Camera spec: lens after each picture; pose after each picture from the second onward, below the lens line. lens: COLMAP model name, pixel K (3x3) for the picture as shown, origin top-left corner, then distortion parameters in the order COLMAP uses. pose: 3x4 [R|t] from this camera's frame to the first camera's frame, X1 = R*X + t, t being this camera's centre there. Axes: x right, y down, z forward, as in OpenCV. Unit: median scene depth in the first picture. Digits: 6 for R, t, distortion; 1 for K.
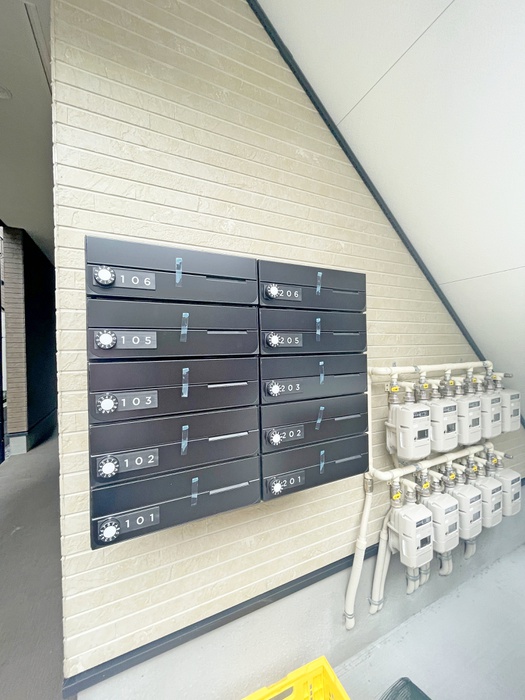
lens RADIAL K [[281.6, 0, 262.3], [0, 281.6, 351.0], [0, 0, 1]] dist [-0.001093, -0.001132]
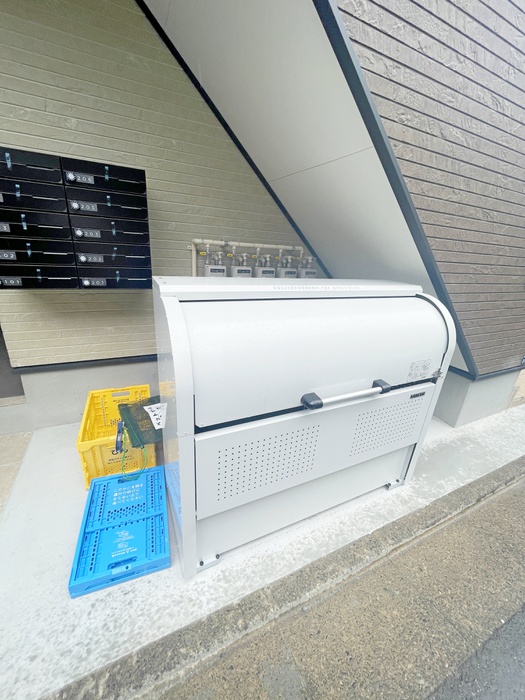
lens RADIAL K [[281.6, 0, 262.4], [0, 281.6, 350.3], [0, 0, 1]] dist [-0.001093, -0.001132]
pose [[0.996193, 0.084034, 0.023203, 0.739822], [-0.086871, 0.934543, 0.345084, 0.061742], [0.007314, -0.345786, 0.938285, -0.625948]]
